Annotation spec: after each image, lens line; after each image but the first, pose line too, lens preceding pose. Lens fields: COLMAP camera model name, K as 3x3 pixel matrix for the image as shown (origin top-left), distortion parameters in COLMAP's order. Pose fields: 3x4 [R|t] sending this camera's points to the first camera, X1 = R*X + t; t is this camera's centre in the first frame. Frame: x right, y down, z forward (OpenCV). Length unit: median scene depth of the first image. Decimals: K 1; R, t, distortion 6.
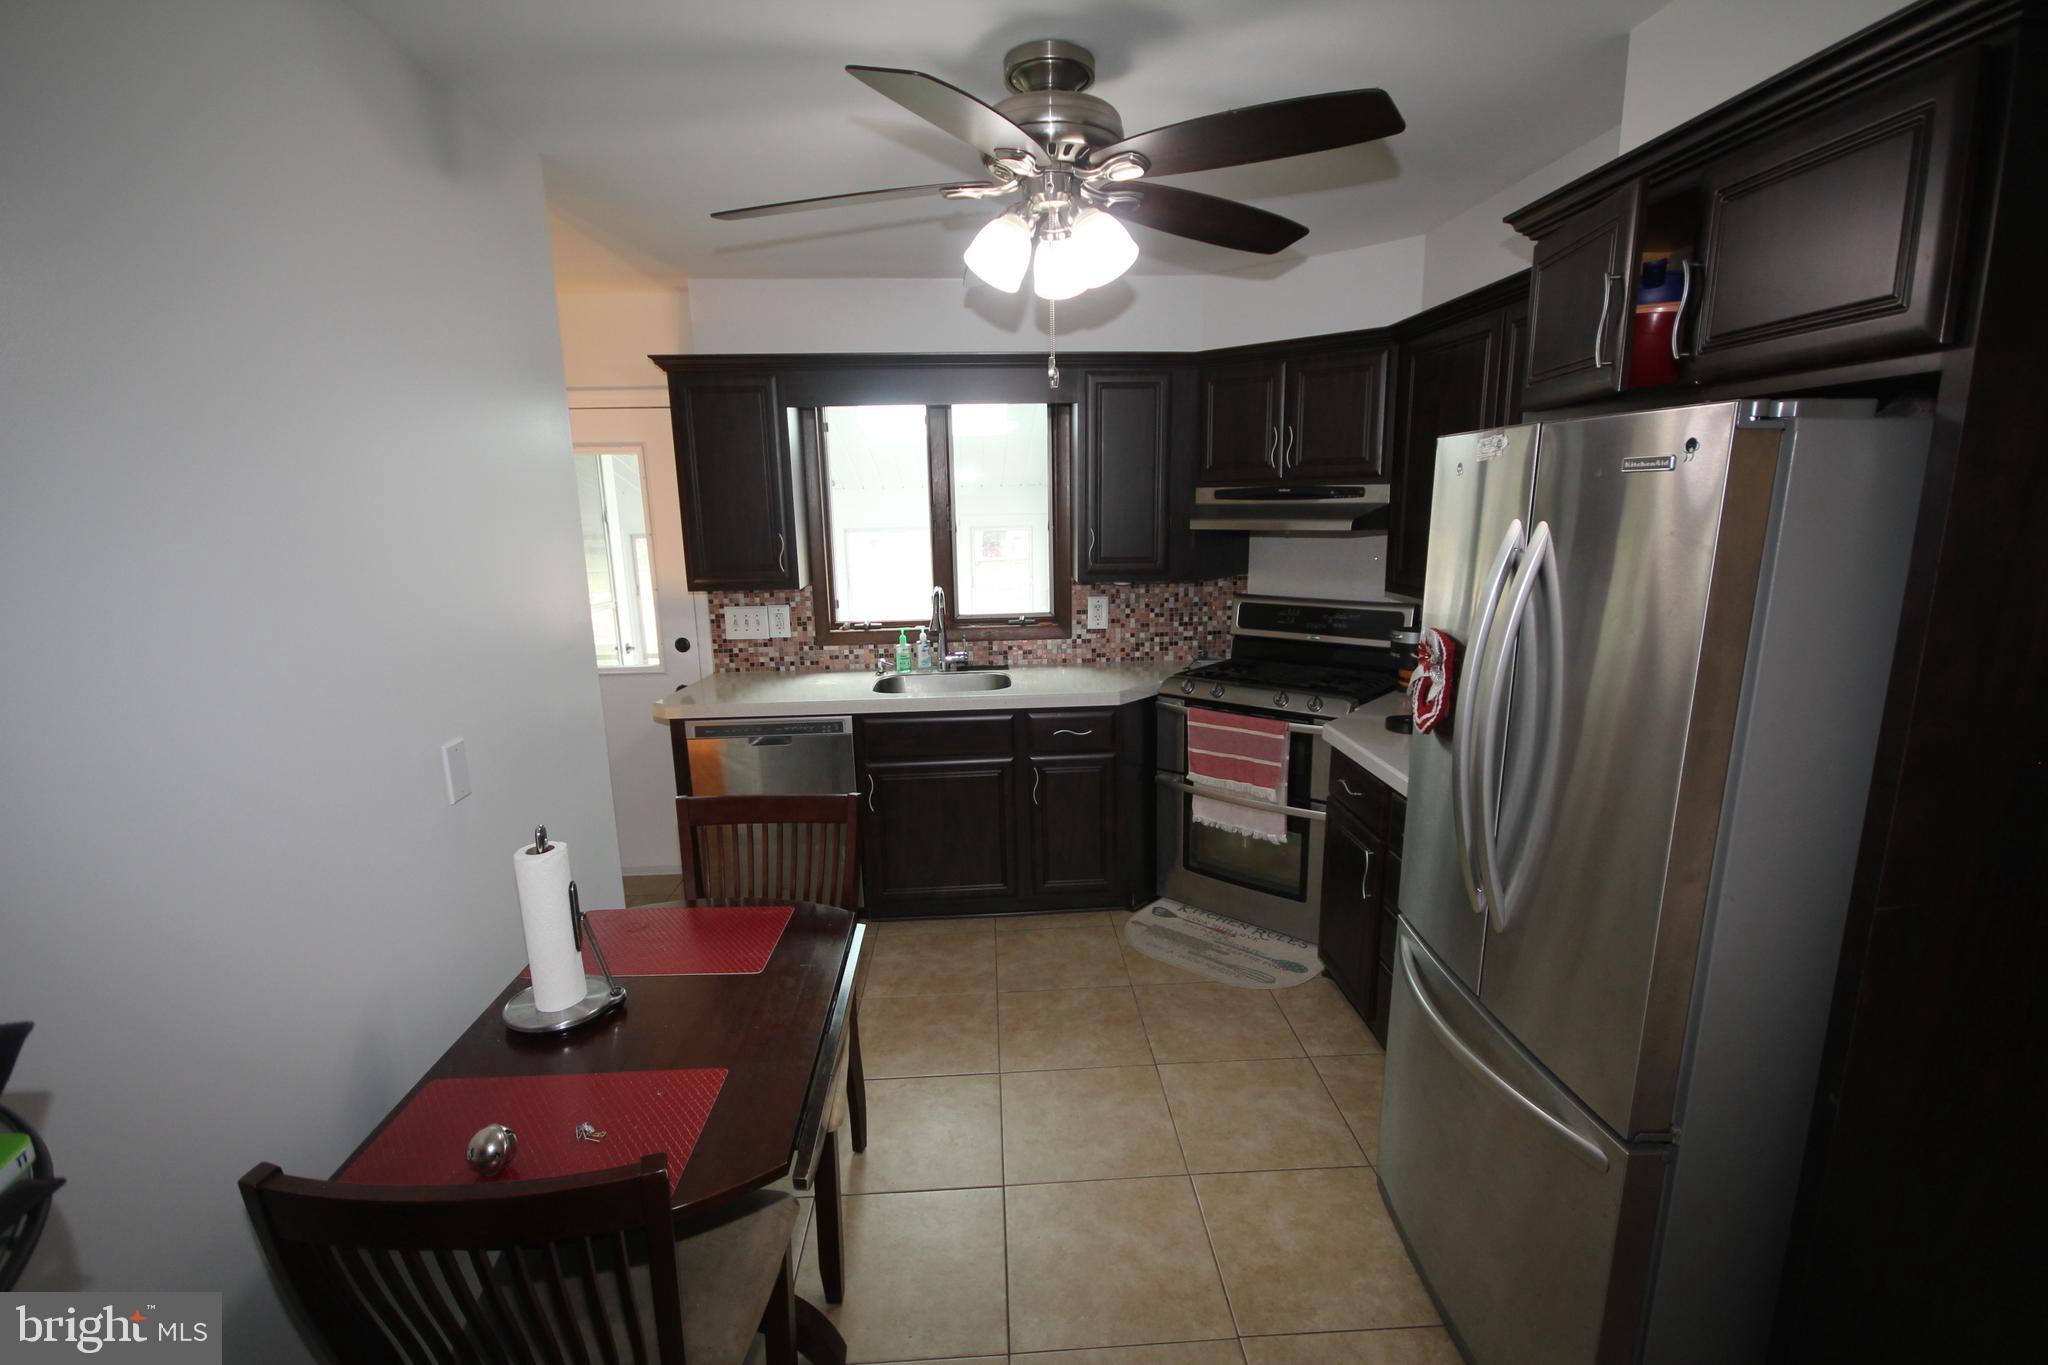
lens RADIAL K [[944.6, 0, 1025.4], [0, 944.6, 694.2], [0, 0, 1]] dist [-0.019496, -0.000114]
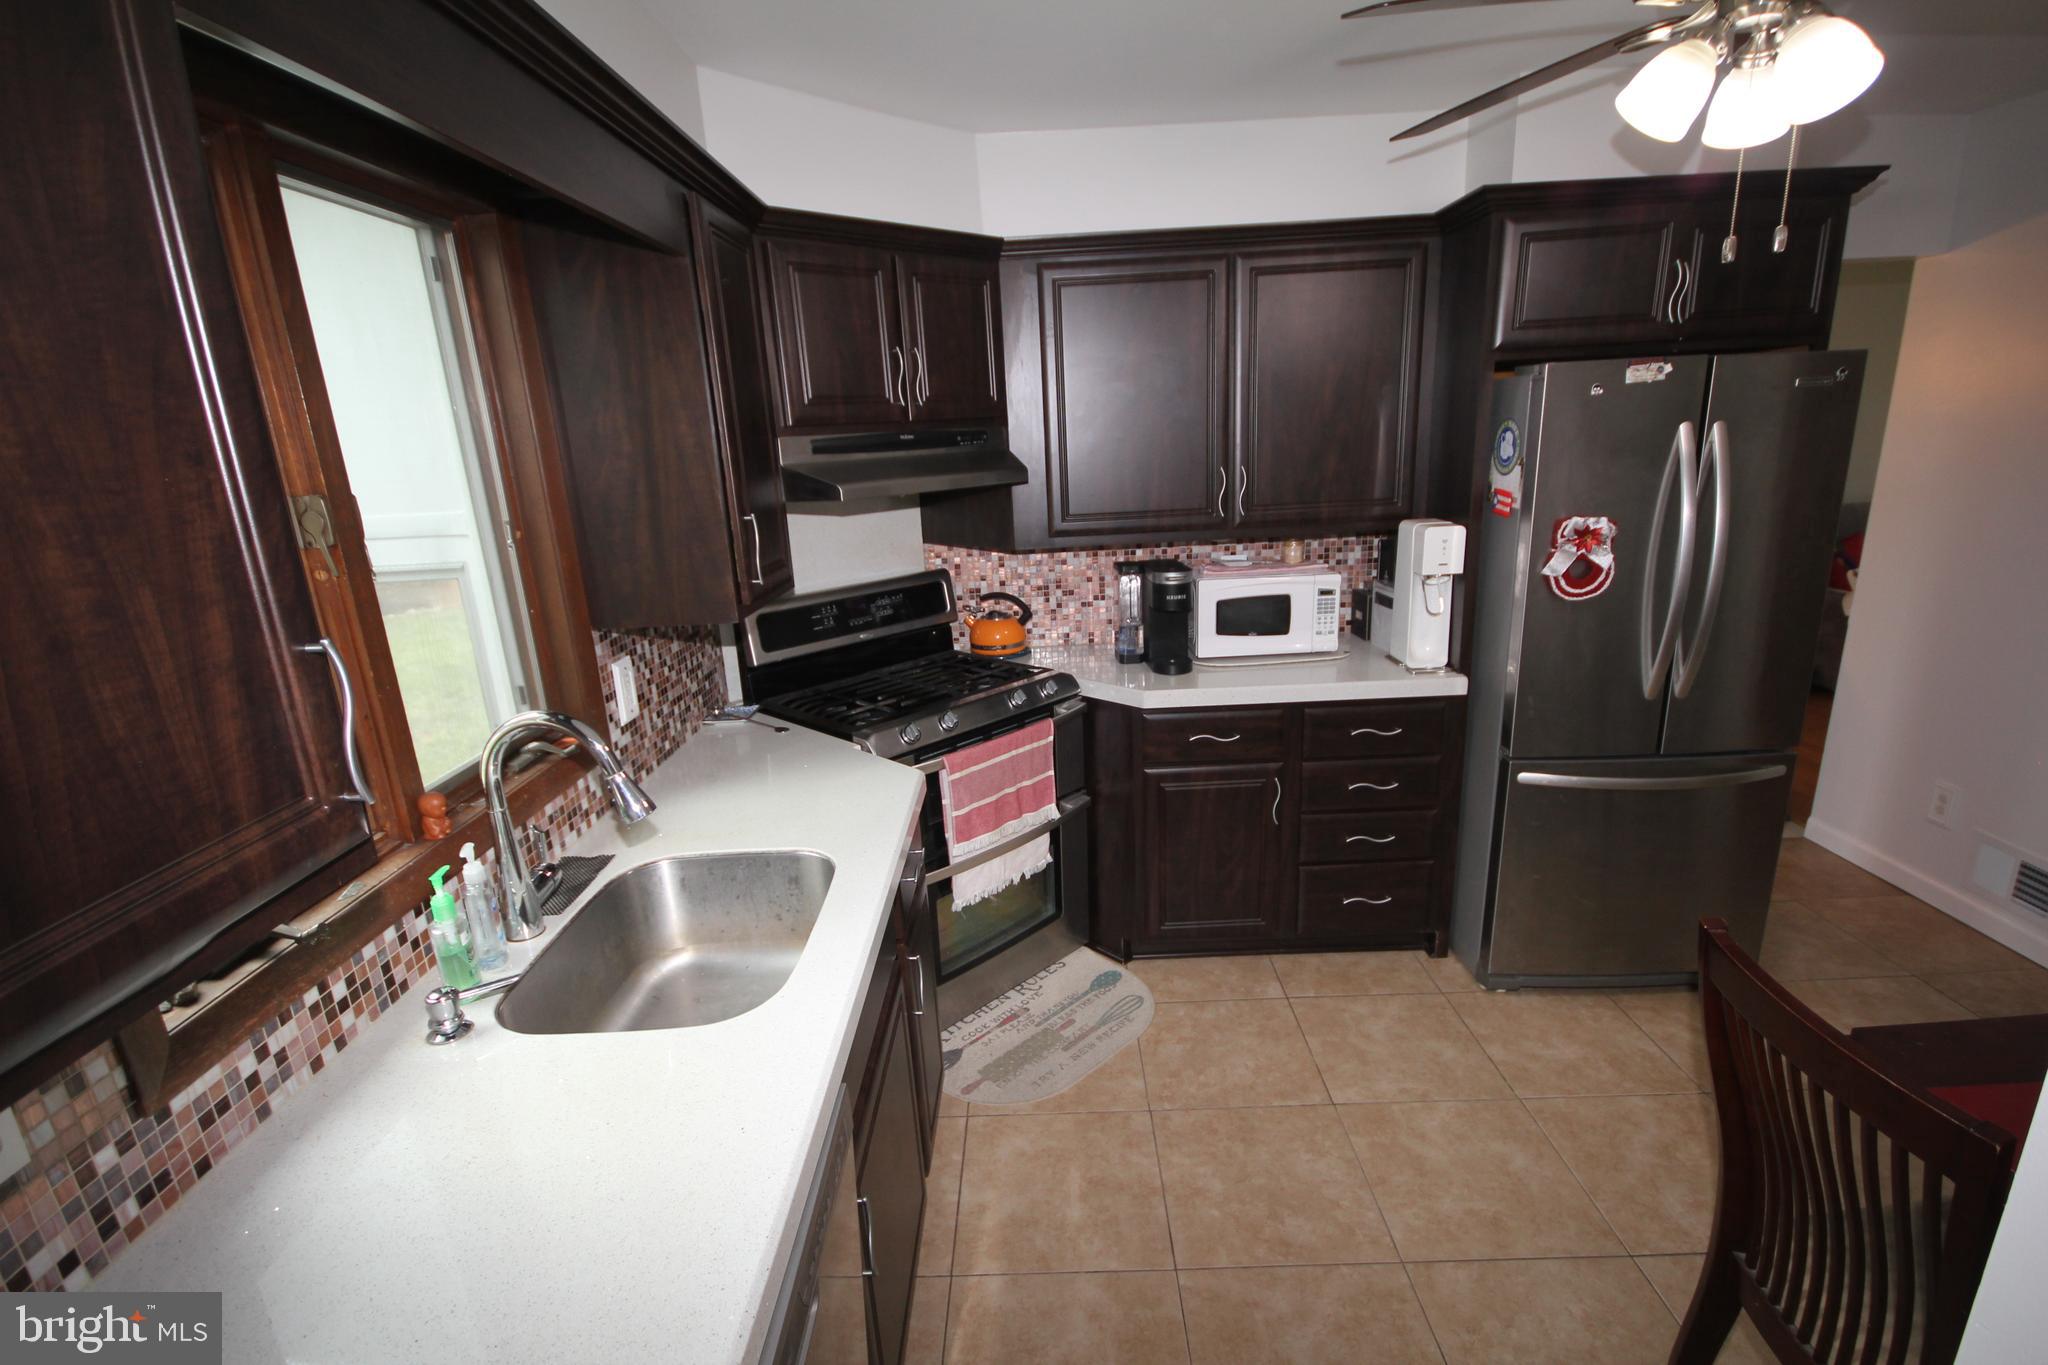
lens RADIAL K [[944.6, 0, 1025.4], [0, 944.6, 694.2], [0, 0, 1]] dist [-0.019496, -0.000114]
pose [[0.063975, -0.258393, 0.963919, -0.453192], [0.254638, 0.938152, 0.234585, -0.167889], [-0.964918, 0.230443, 0.125815, 0.817528]]
